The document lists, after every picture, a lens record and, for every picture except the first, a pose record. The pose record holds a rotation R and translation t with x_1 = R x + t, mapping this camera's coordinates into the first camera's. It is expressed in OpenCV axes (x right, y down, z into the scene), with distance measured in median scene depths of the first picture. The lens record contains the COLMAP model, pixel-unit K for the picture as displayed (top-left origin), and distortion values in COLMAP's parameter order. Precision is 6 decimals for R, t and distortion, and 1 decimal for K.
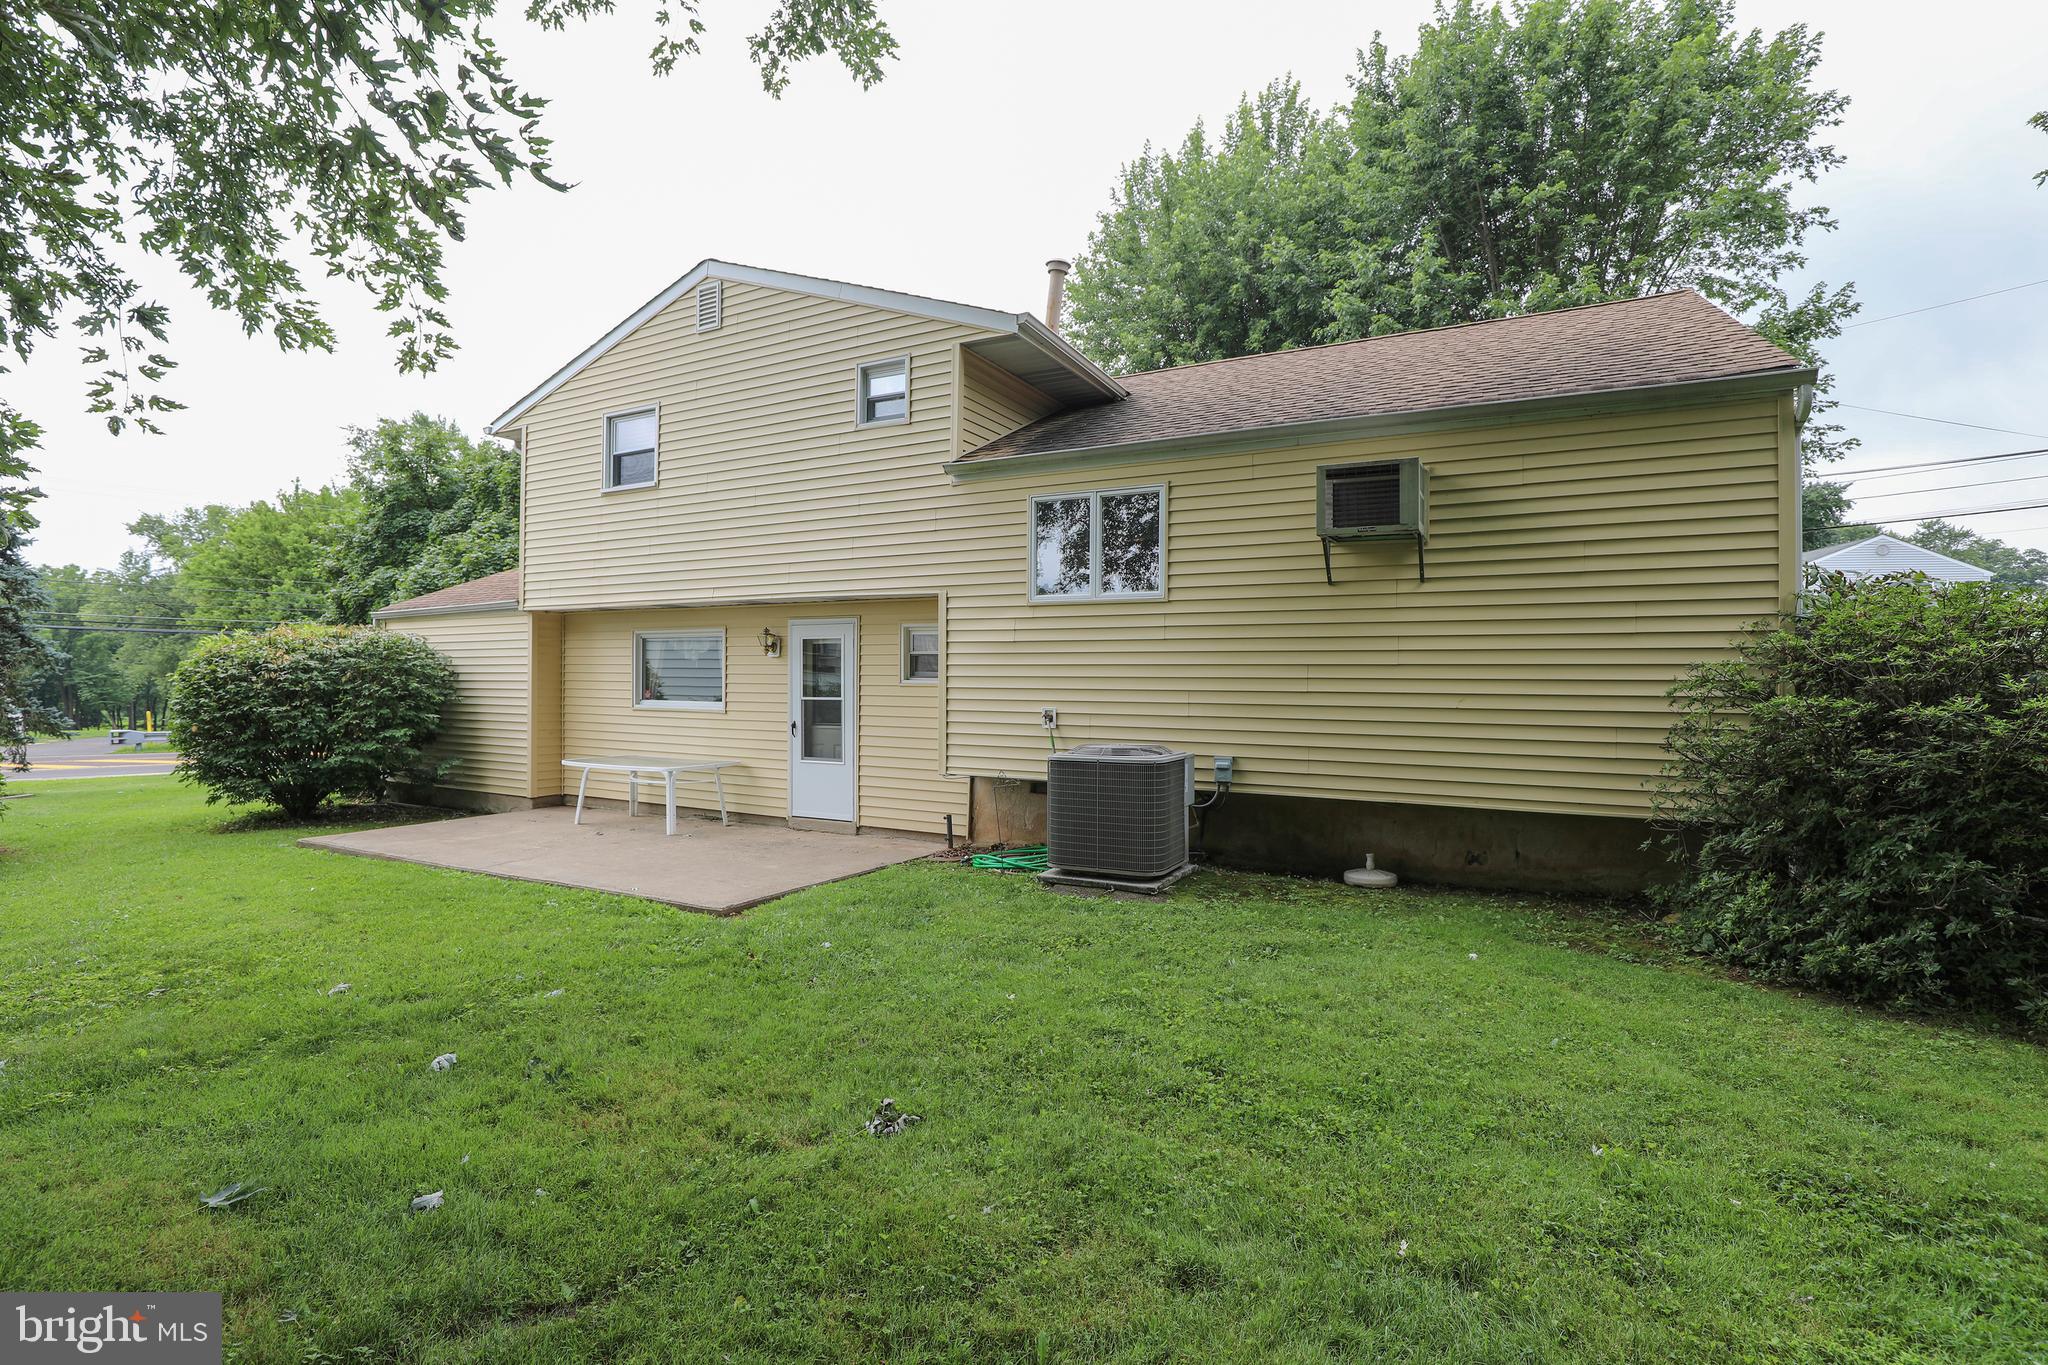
lens RADIAL K [[954.0, 0, 1032.7], [0, 954.0, 678.2], [0, 0, 1]] dist [-0.035552, 0.007408]
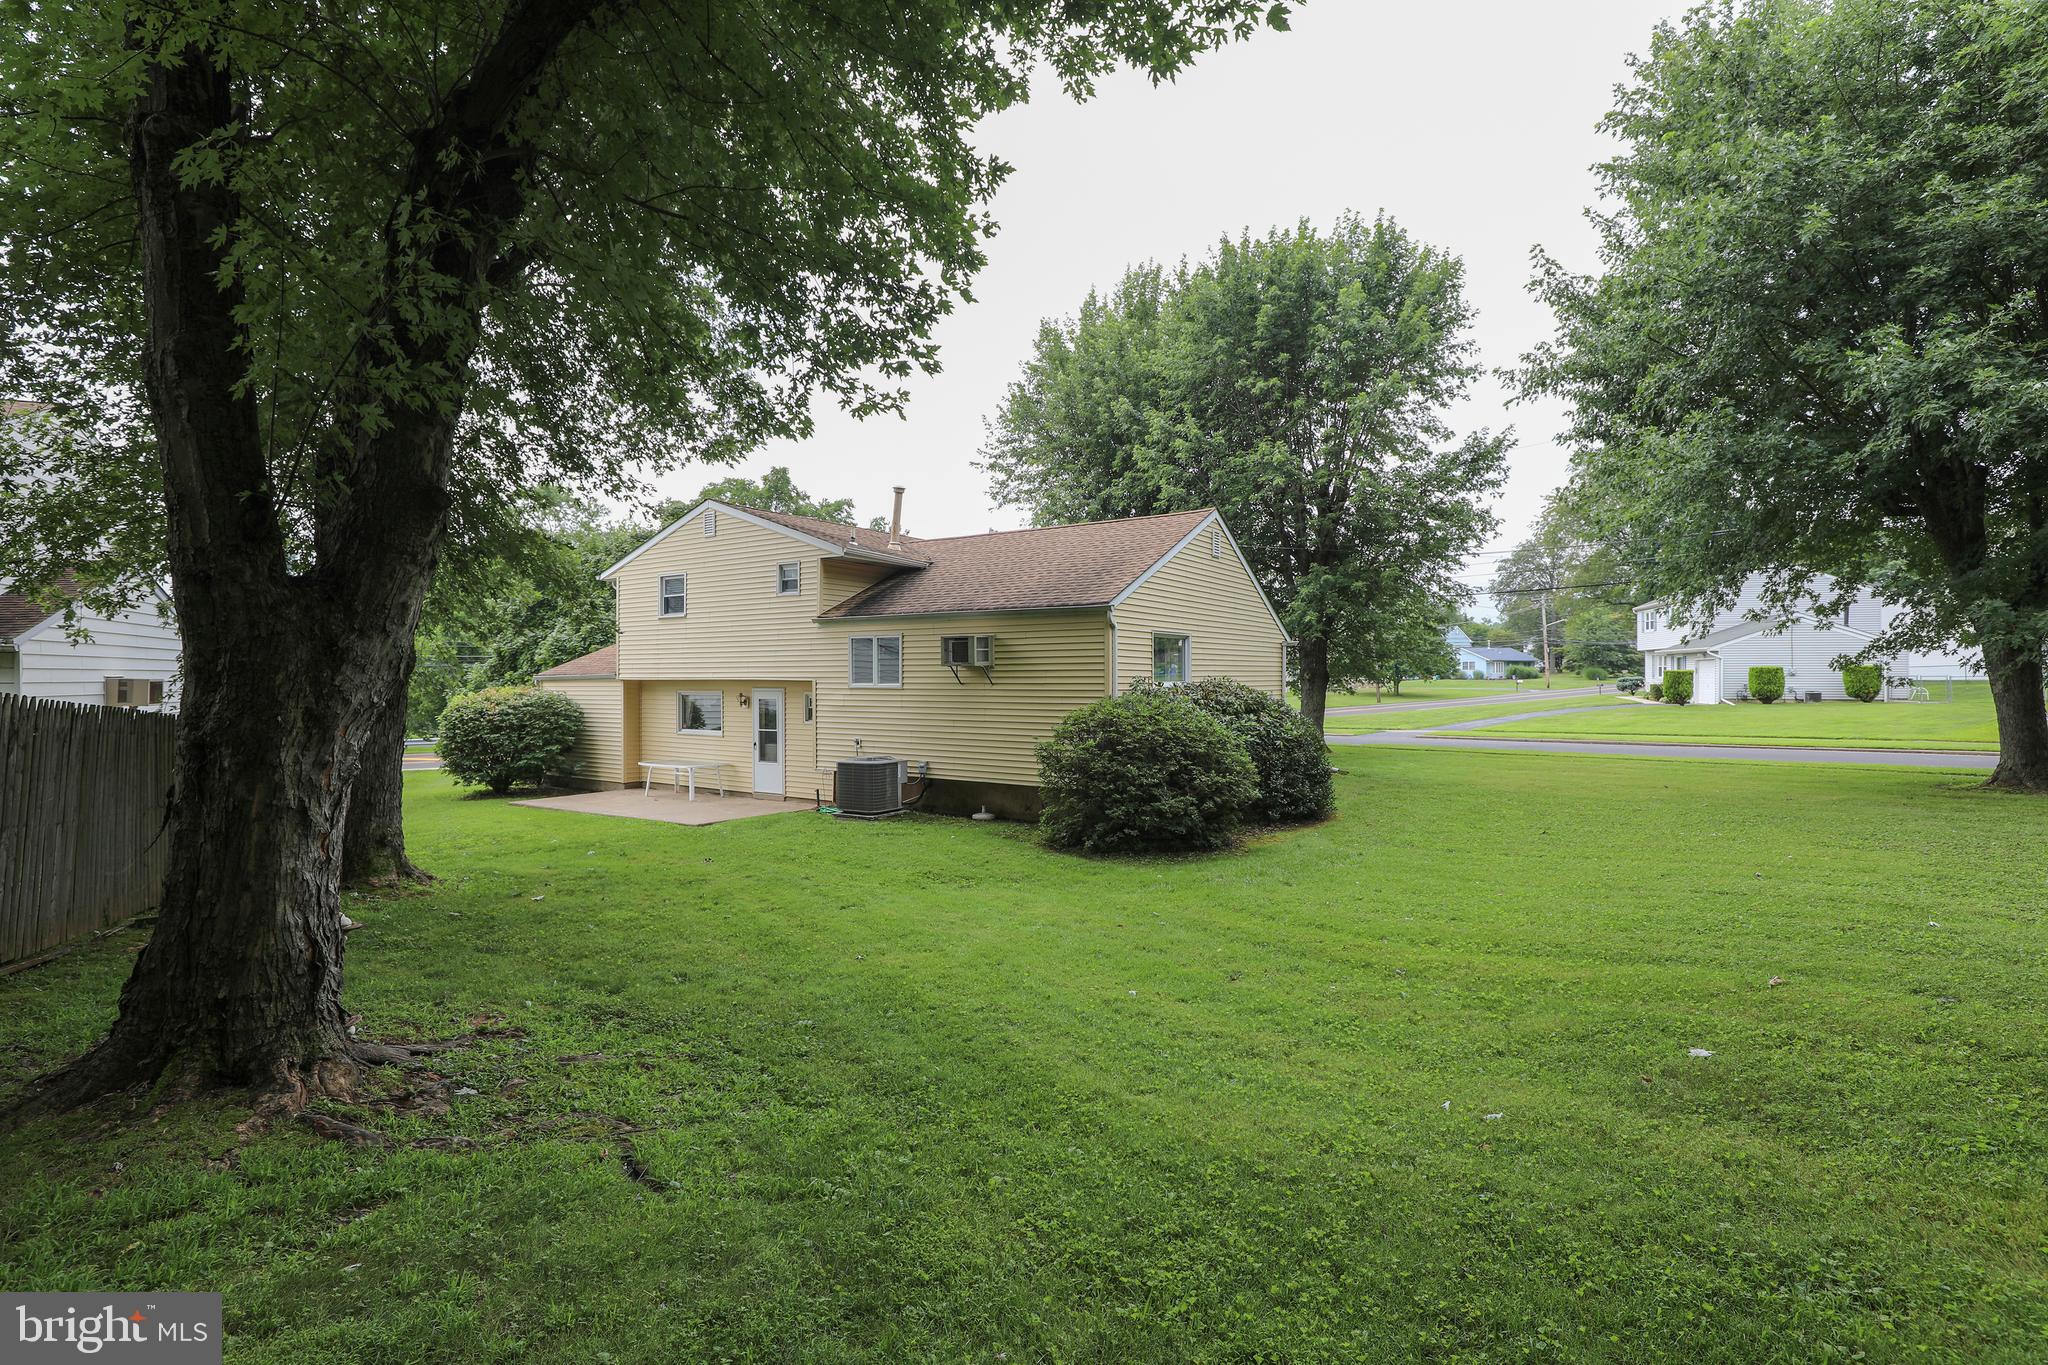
lens RADIAL K [[954.0, 0, 1032.7], [0, 954.0, 678.2], [0, 0, 1]] dist [-0.035552, 0.007408]
pose [[0.995840, -0.007654, -0.090795, 0.456789], [0.007598, 0.999971, -0.000962, -0.073065], [0.090799, 0.000268, 0.995869, -0.808332]]
